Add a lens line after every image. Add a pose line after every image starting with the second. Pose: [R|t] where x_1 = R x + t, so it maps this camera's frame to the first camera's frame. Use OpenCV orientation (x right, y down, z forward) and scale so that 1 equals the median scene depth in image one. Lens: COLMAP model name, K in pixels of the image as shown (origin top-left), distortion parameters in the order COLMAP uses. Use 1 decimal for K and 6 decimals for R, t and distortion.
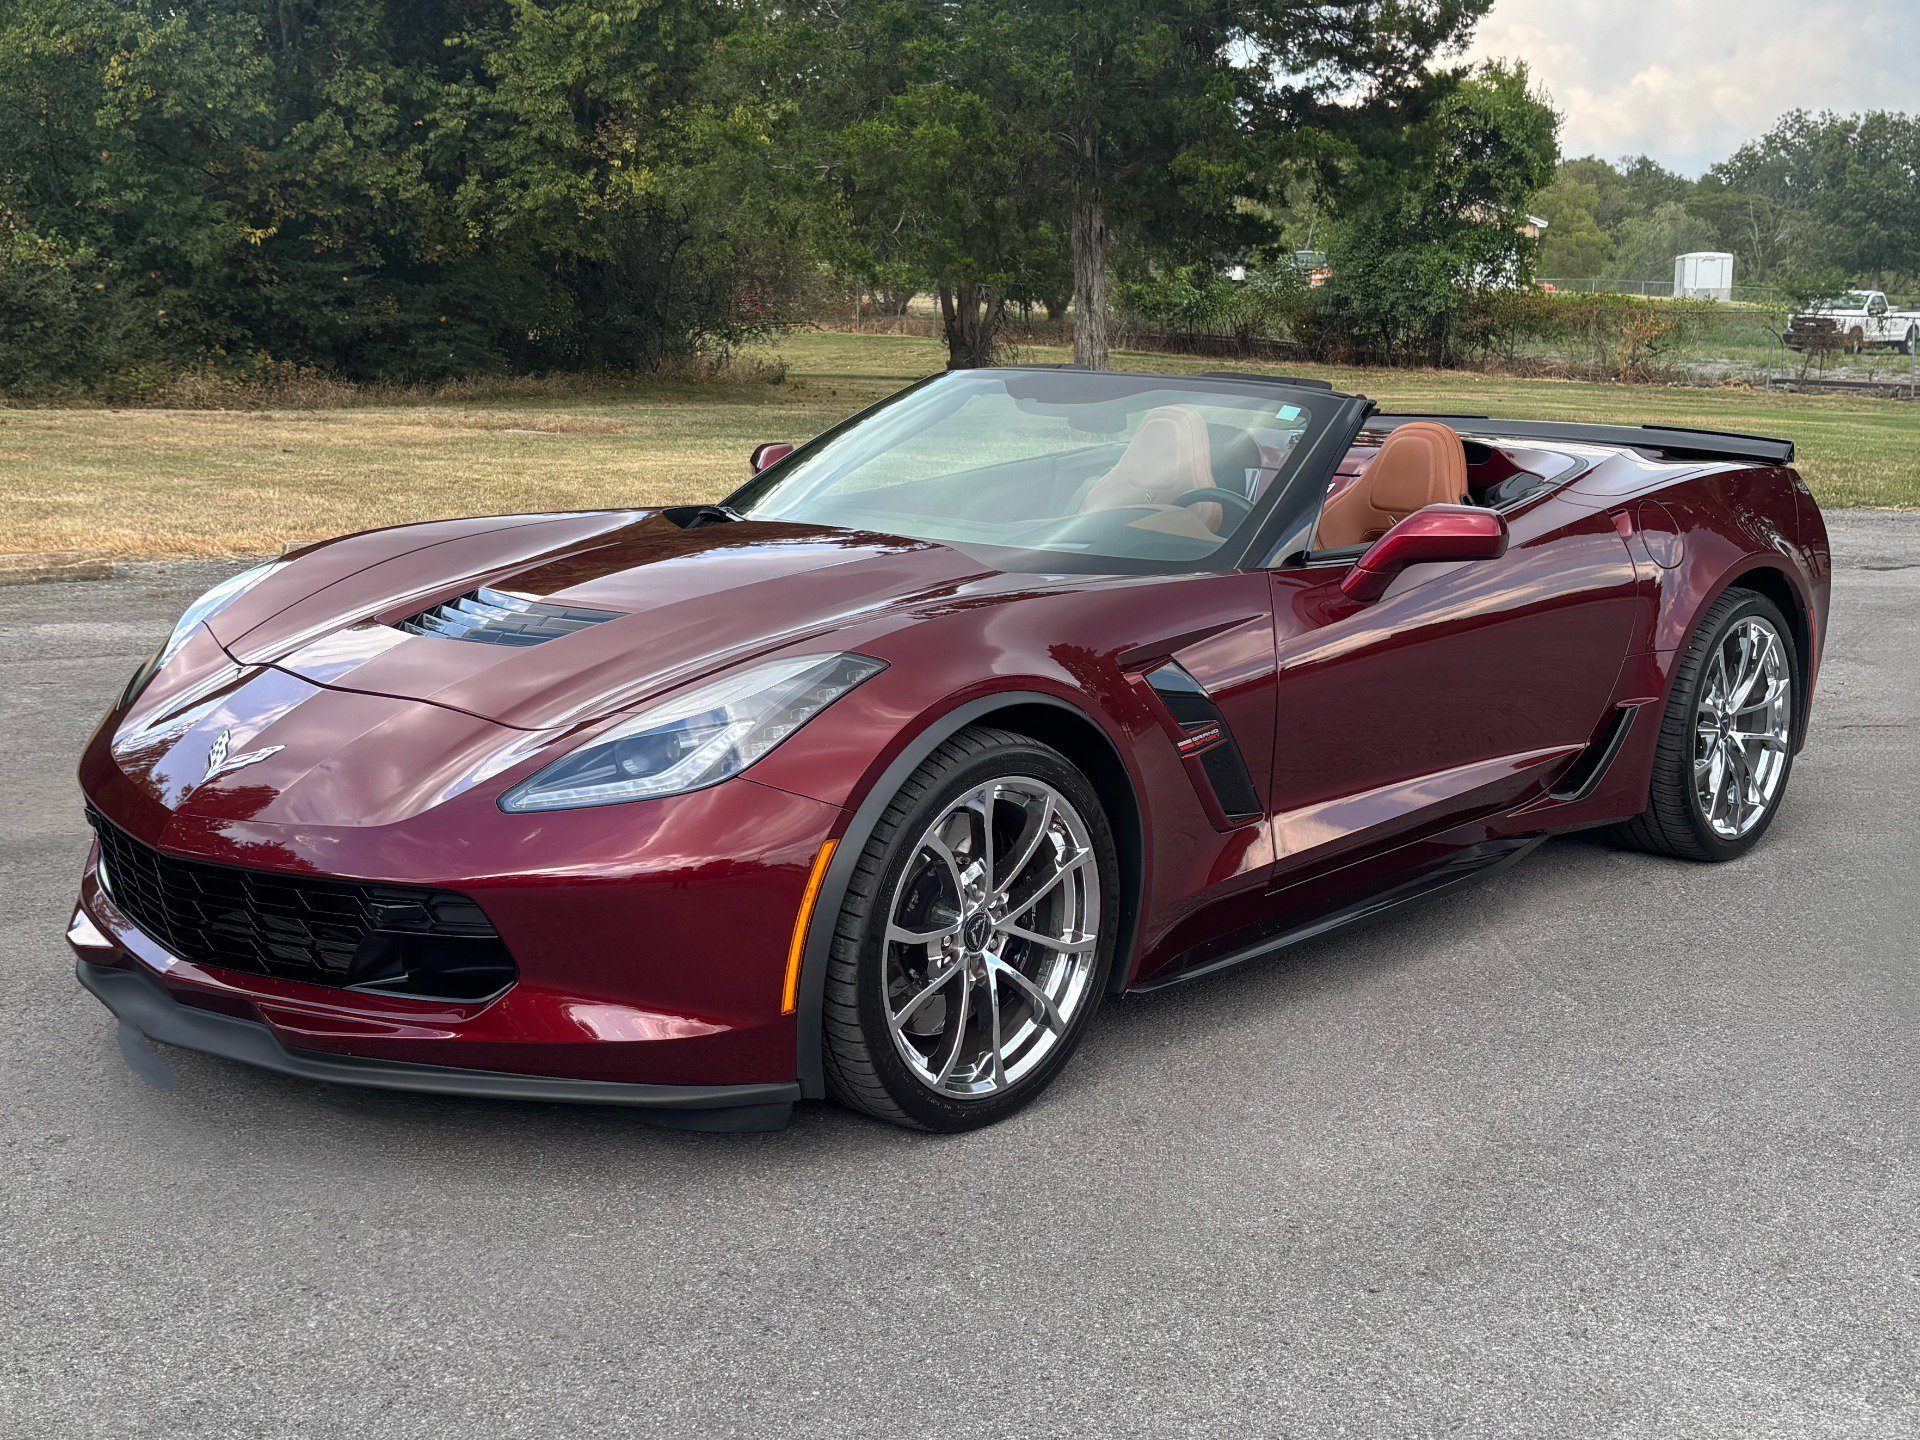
lens RADIAL K [[3089.9, 0, 960.0], [0, 3089.9, 720.0], [0, 0, 1]] dist [0.281812, -1.486971]
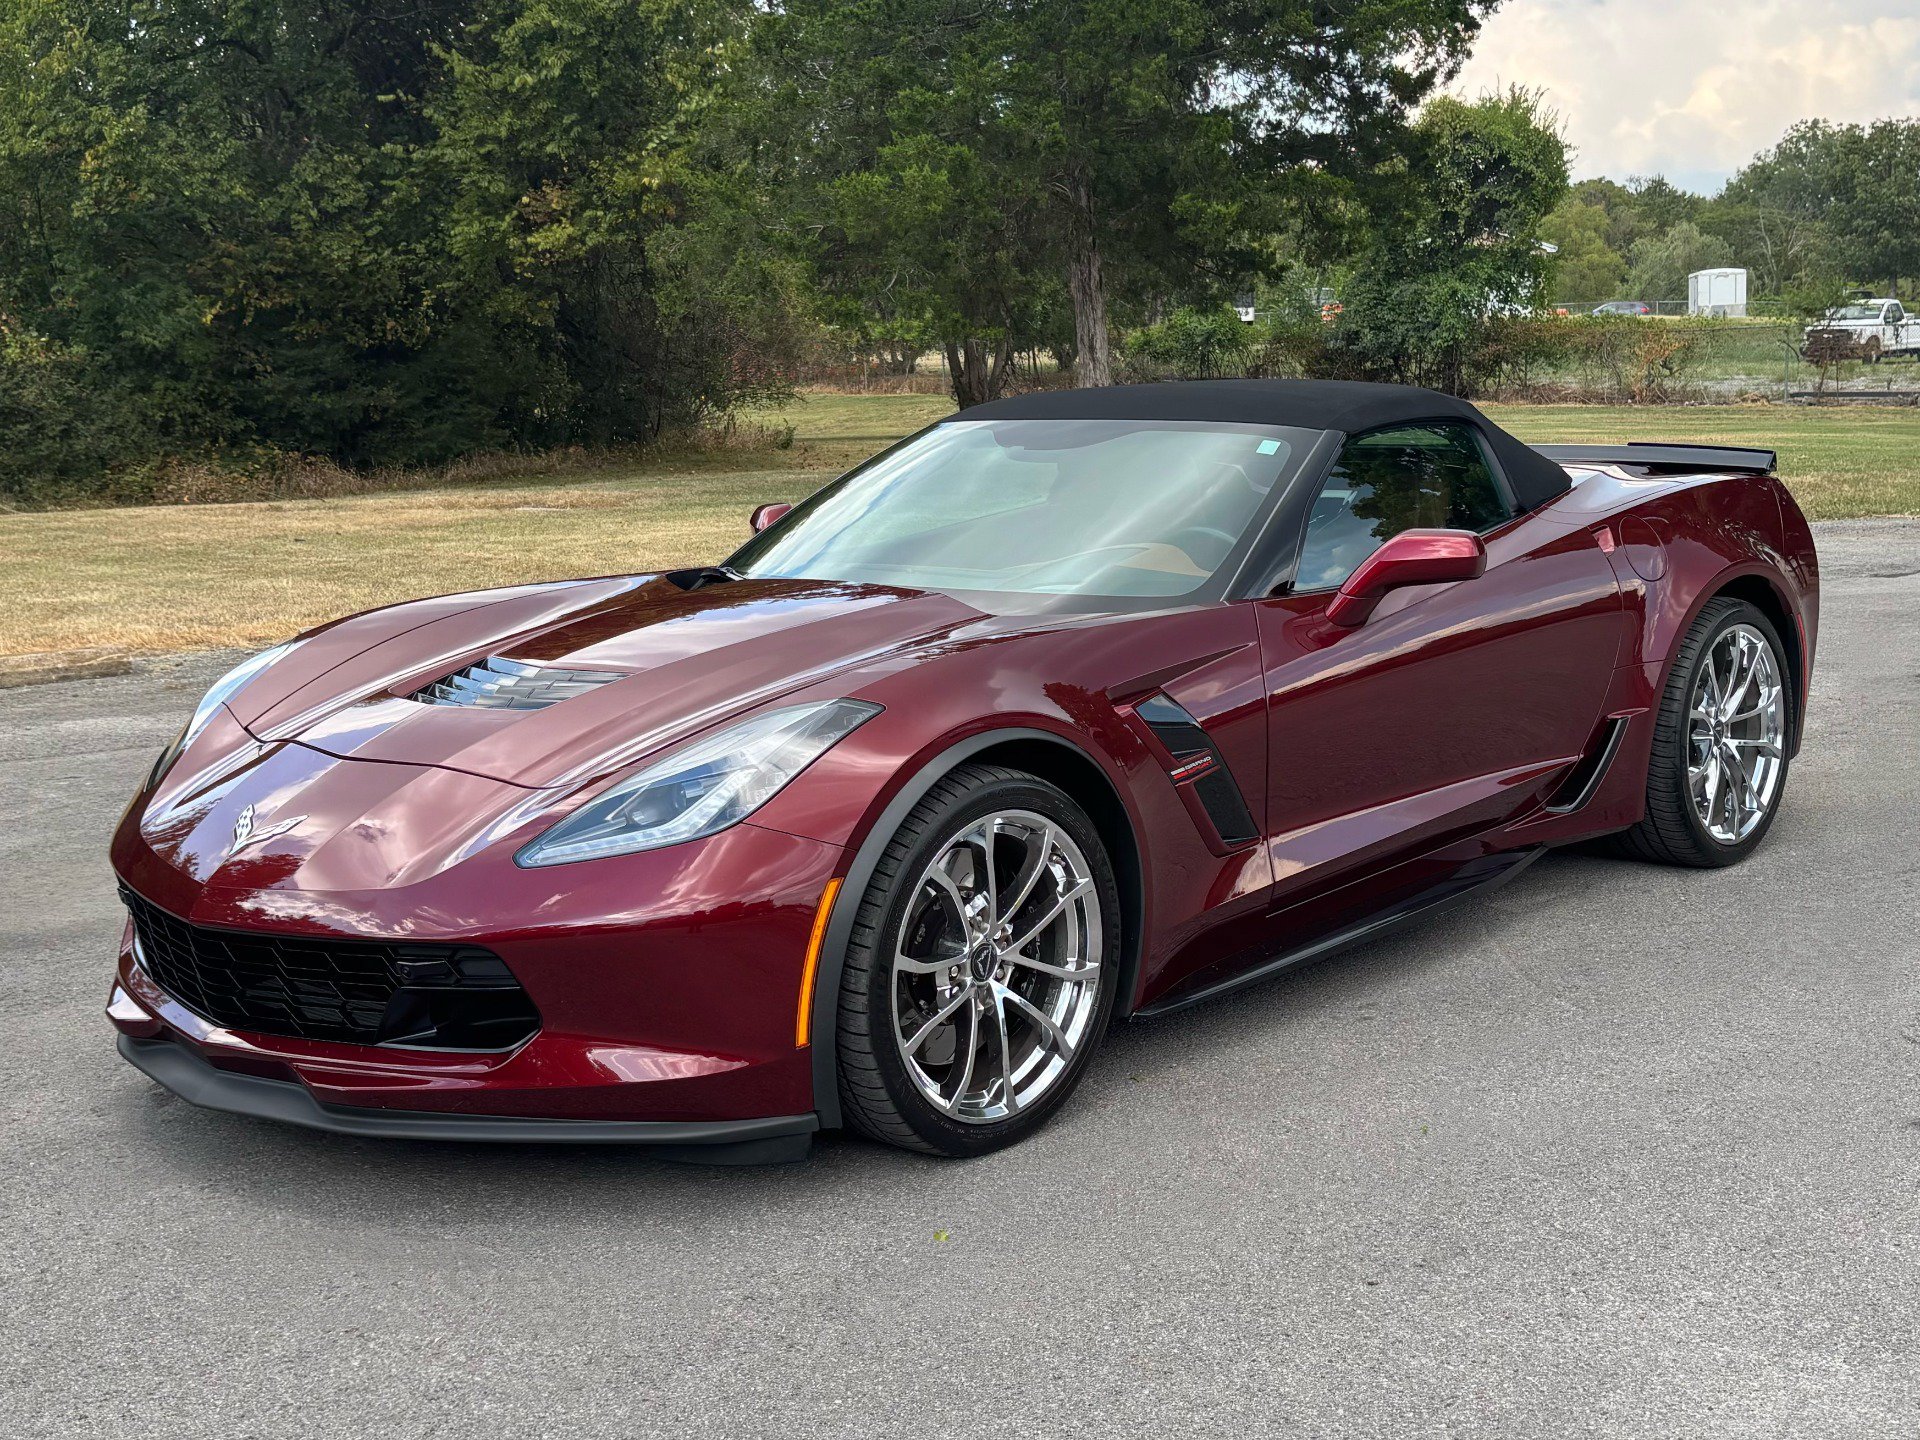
lens RADIAL K [[3325.9, 0, 960.0], [0, 3325.9, 720.0], [0, 0, 1]] dist [0.351511, -2.202226]
pose [[0.998588, -0.048883, -0.020790, 0.021758], [0.048309, 0.998460, -0.027273, 0.015264], [0.022091, 0.026230, 0.999412, -0.096887]]
